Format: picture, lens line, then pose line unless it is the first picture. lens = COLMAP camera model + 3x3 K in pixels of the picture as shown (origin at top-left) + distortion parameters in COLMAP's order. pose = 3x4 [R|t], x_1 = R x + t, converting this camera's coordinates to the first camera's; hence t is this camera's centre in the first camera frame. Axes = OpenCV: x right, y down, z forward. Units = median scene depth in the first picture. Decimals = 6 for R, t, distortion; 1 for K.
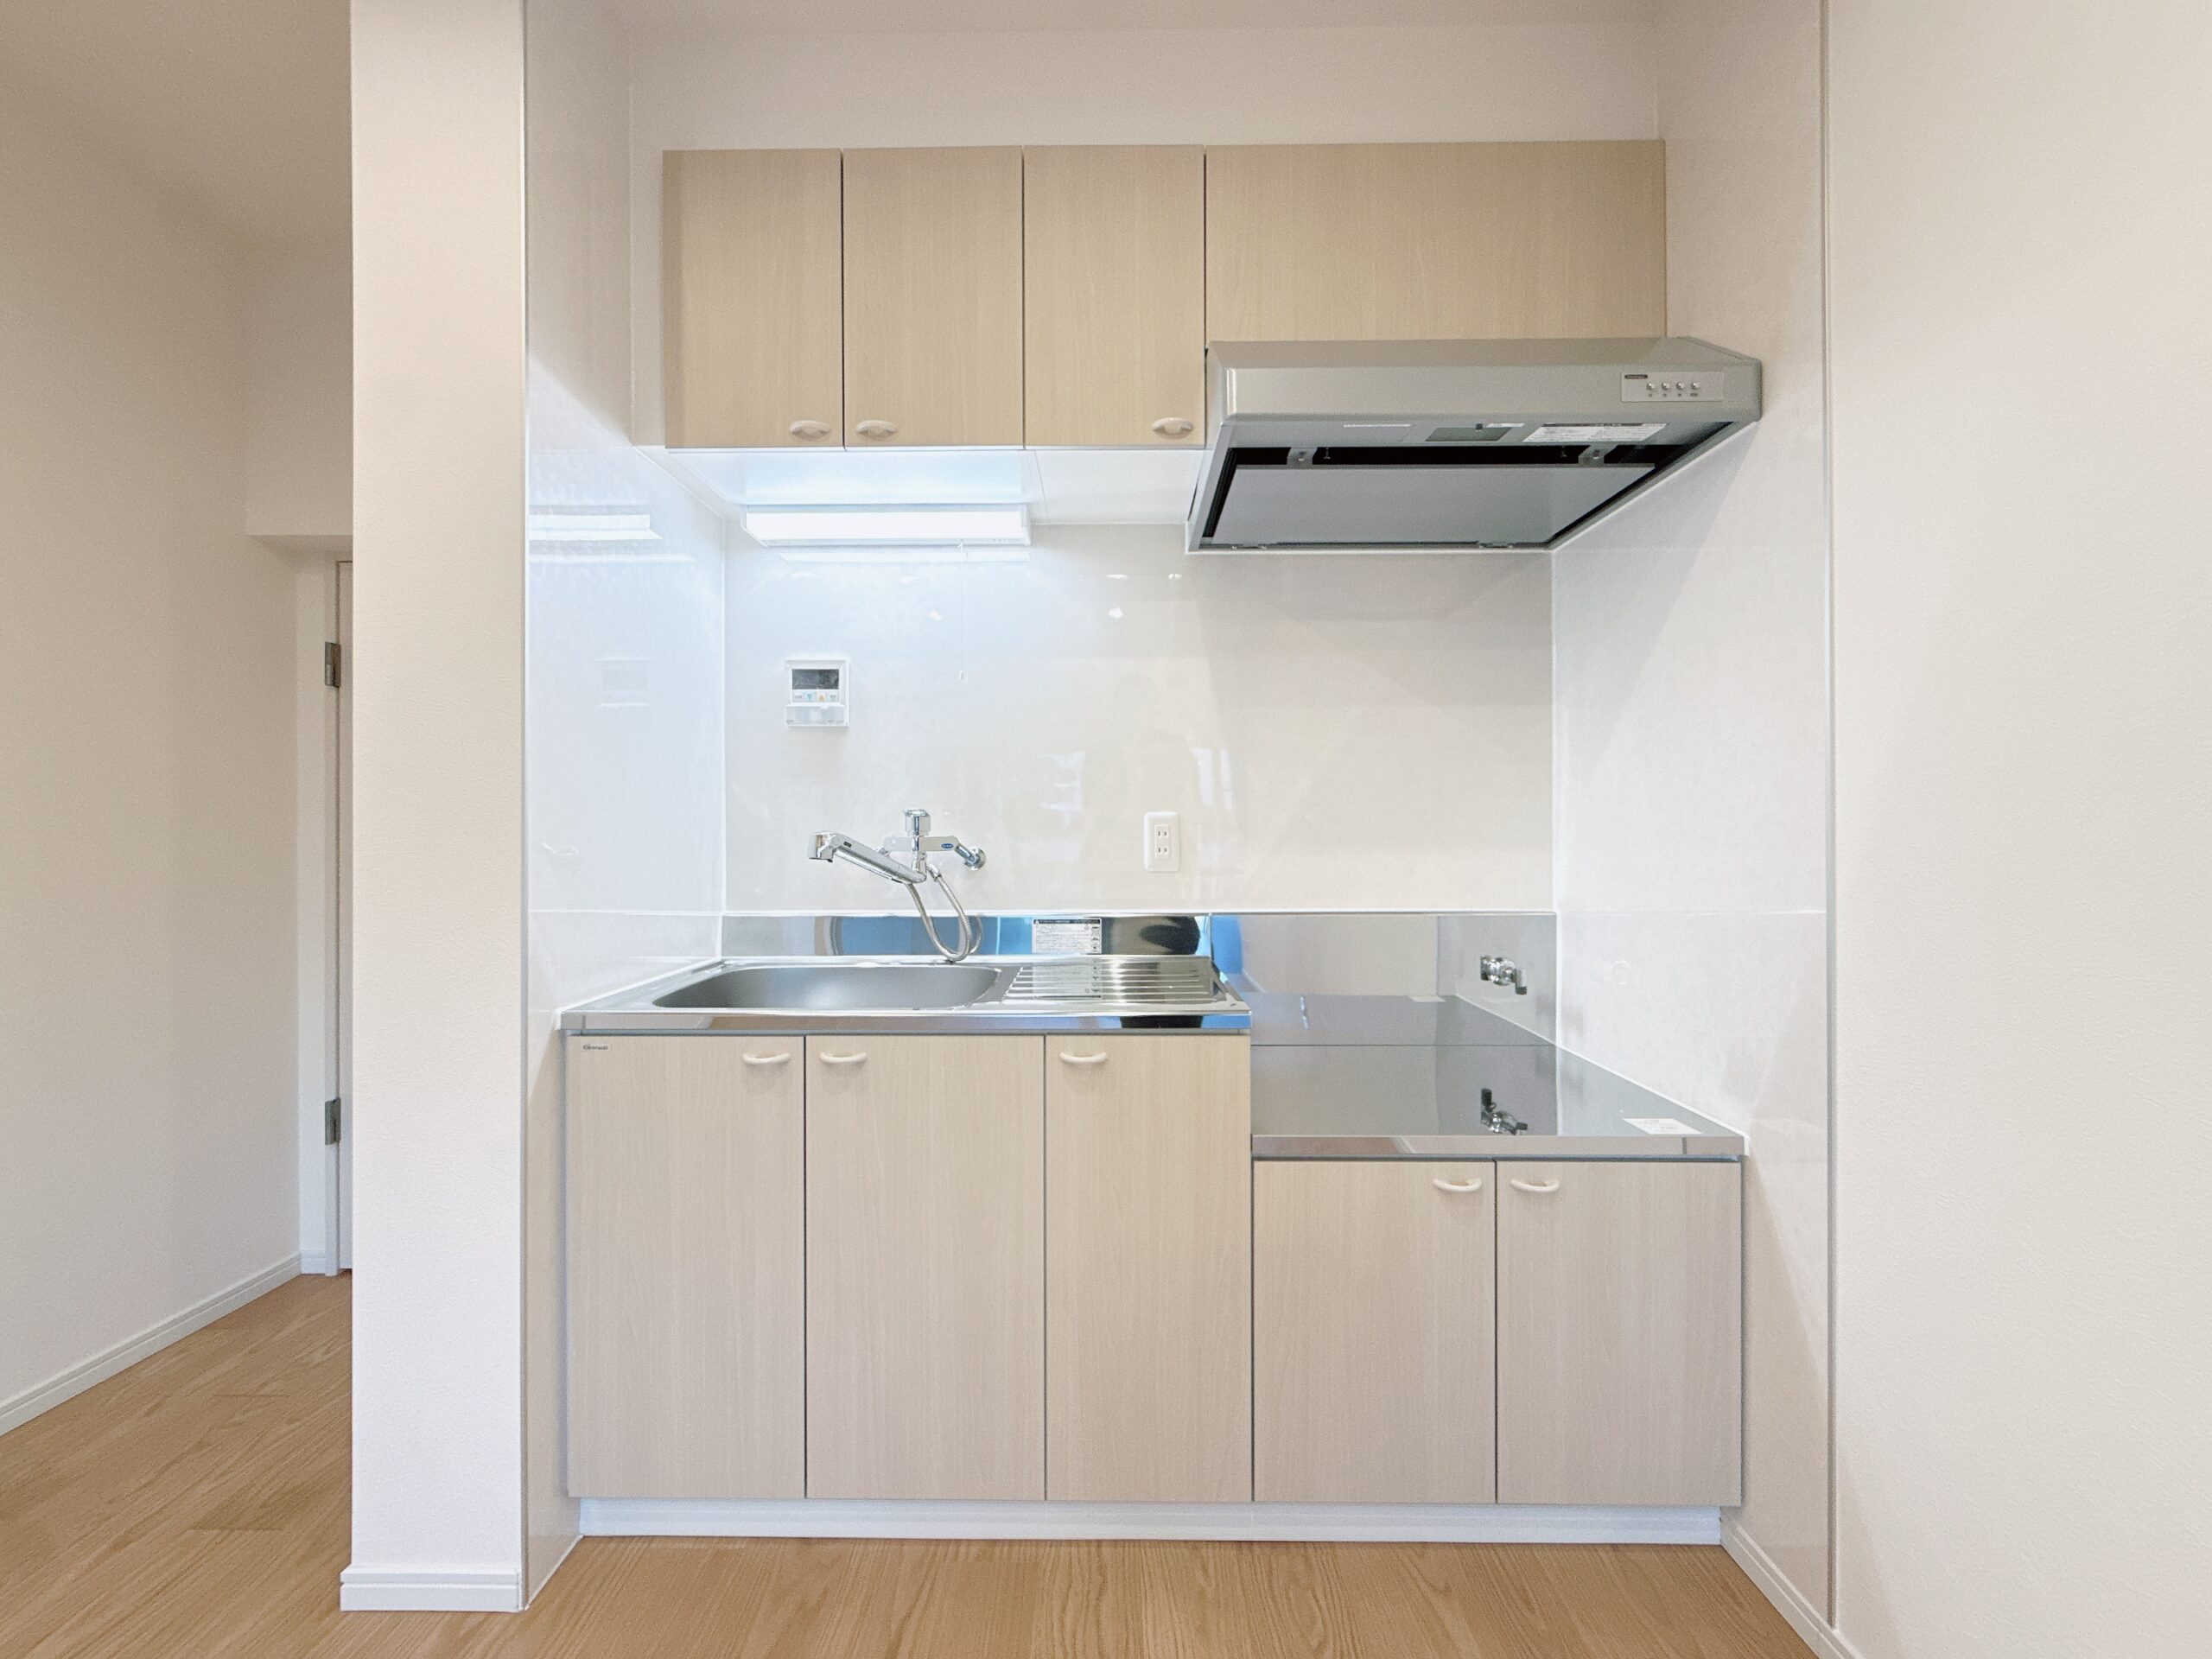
lens RADIAL K [[875.6, 0, 1103.0], [0, 875.6, 830.5], [0, 0, 1]] dist [-0.000734, 0.000712]
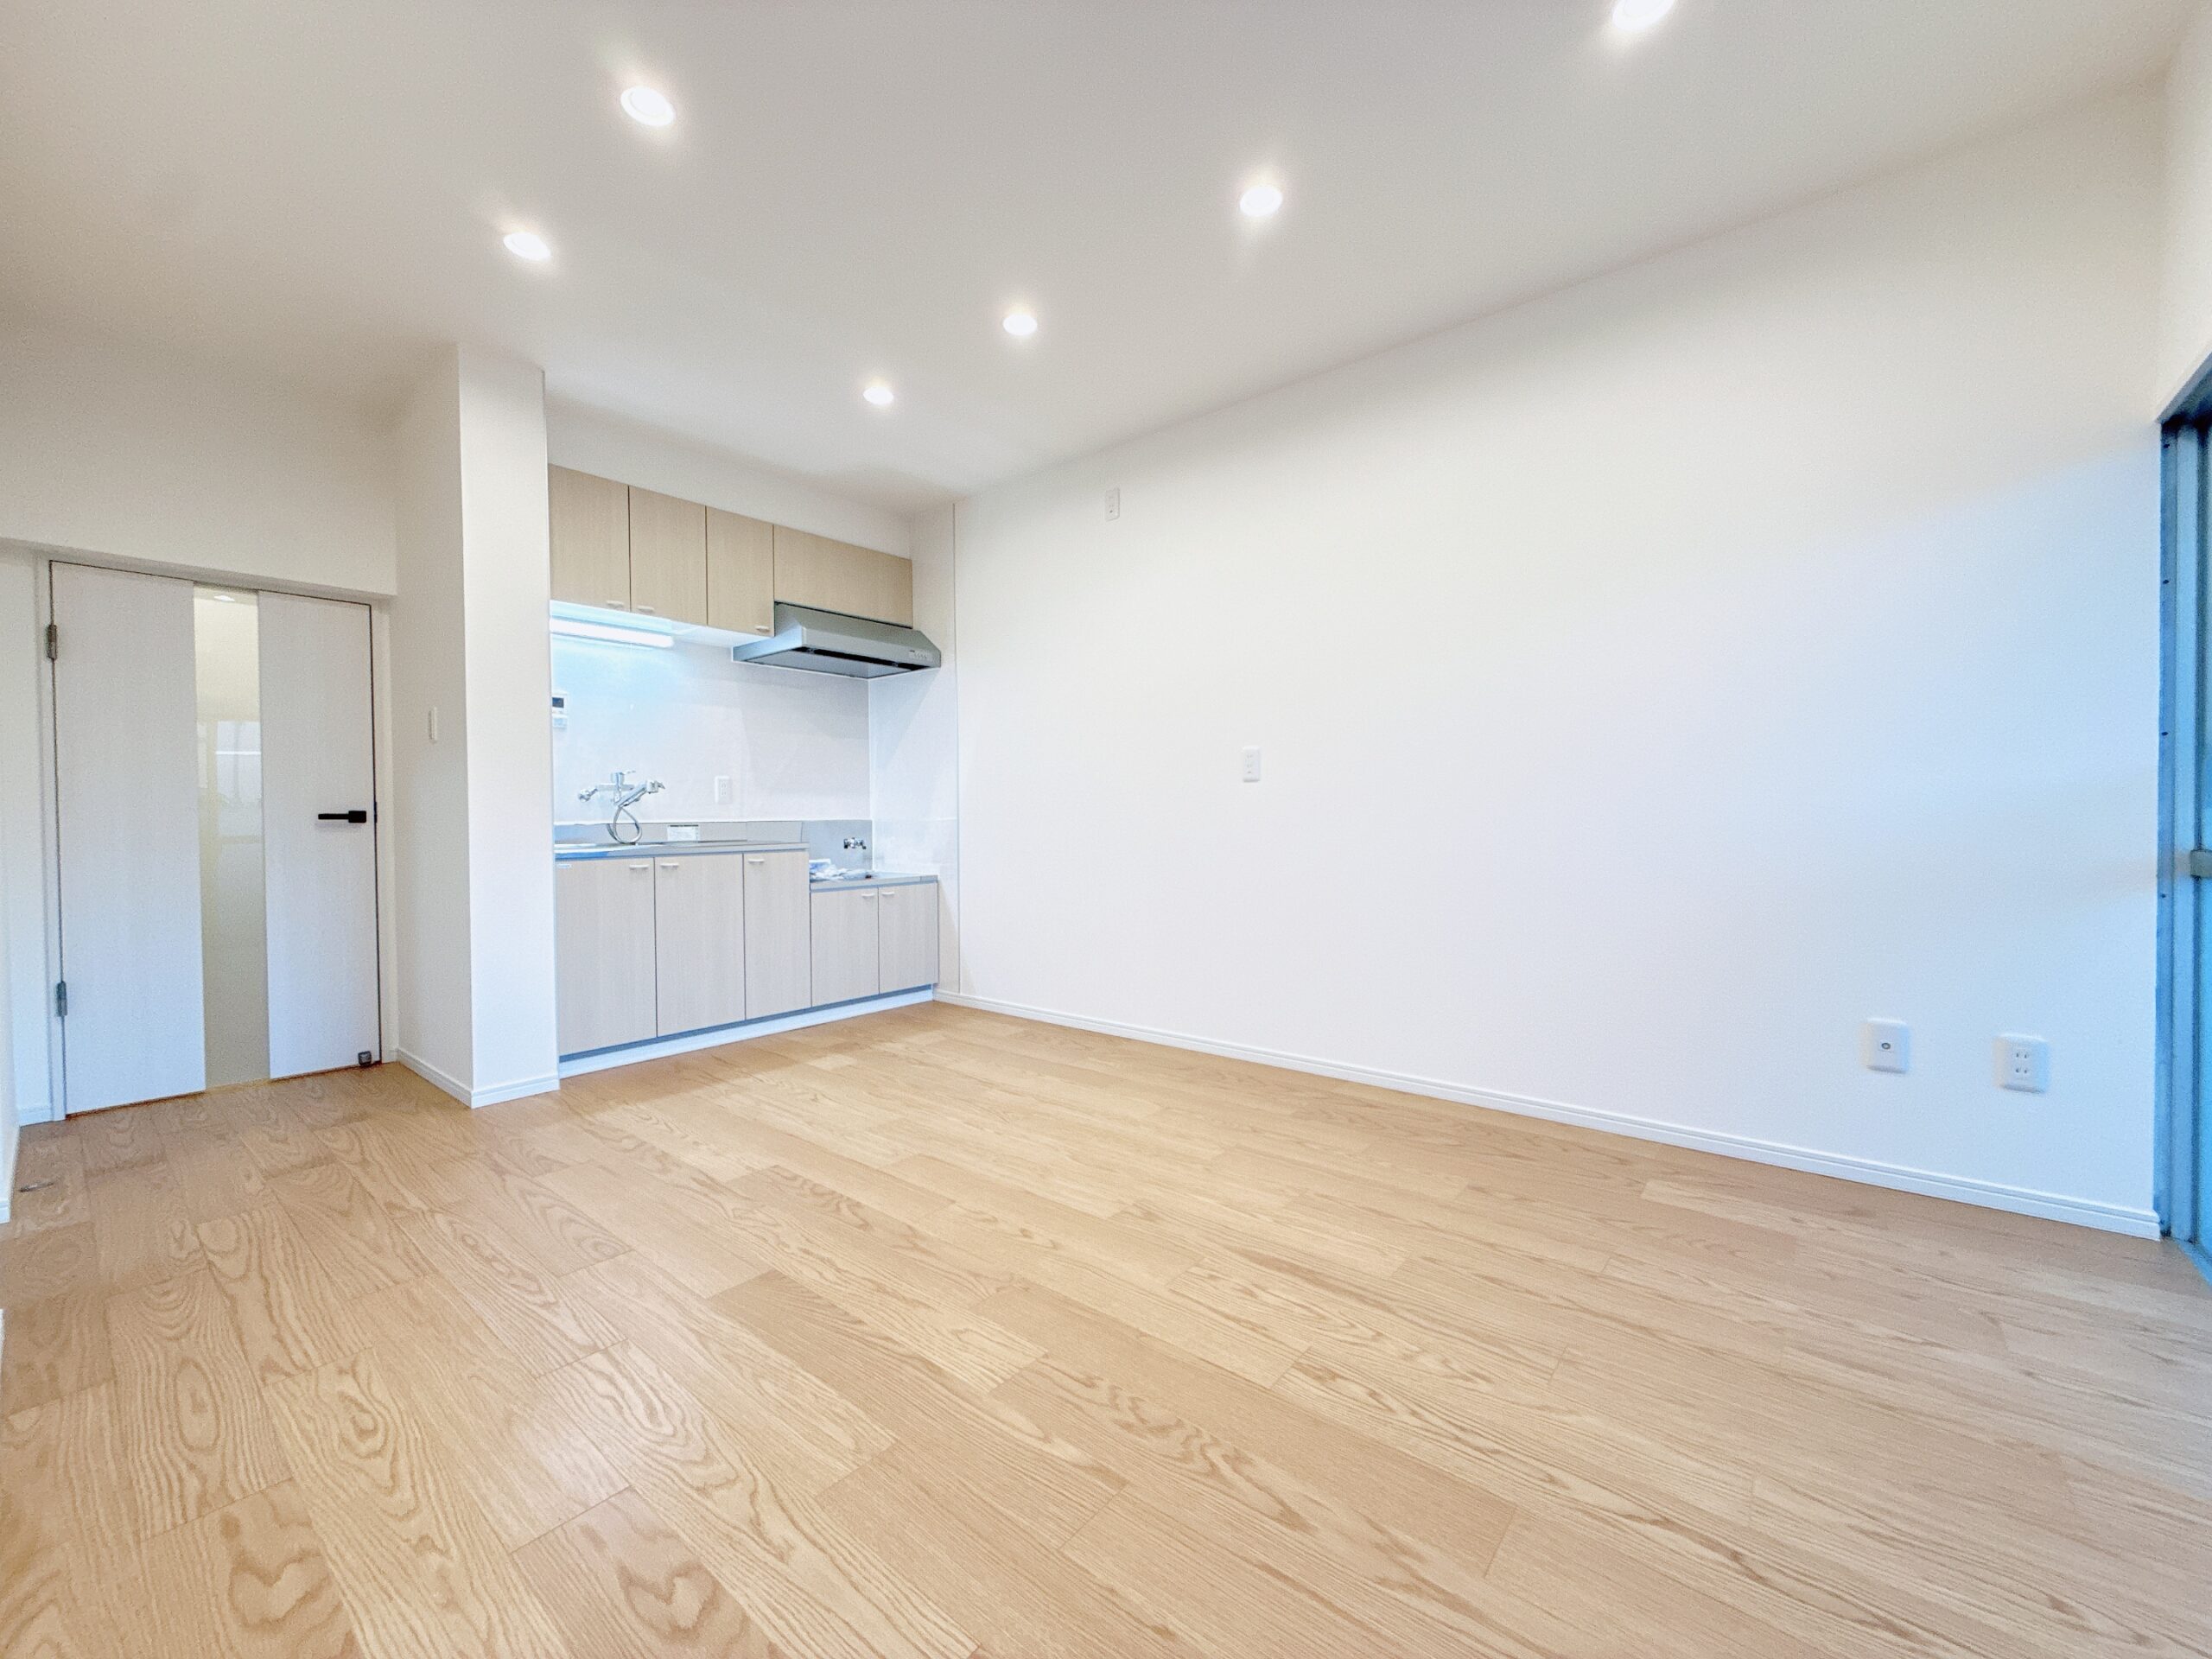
lens RADIAL K [[875.6, 0, 1099.7], [0, 875.6, 826.1], [0, 0, 1]] dist [-0.000734, 0.000712]
pose [[0.629231, -0.014557, 0.777082, -1.327446], [0.006784, 0.999889, 0.013237, 0.104398], [-0.777188, -0.003057, 0.629261, -1.430027]]
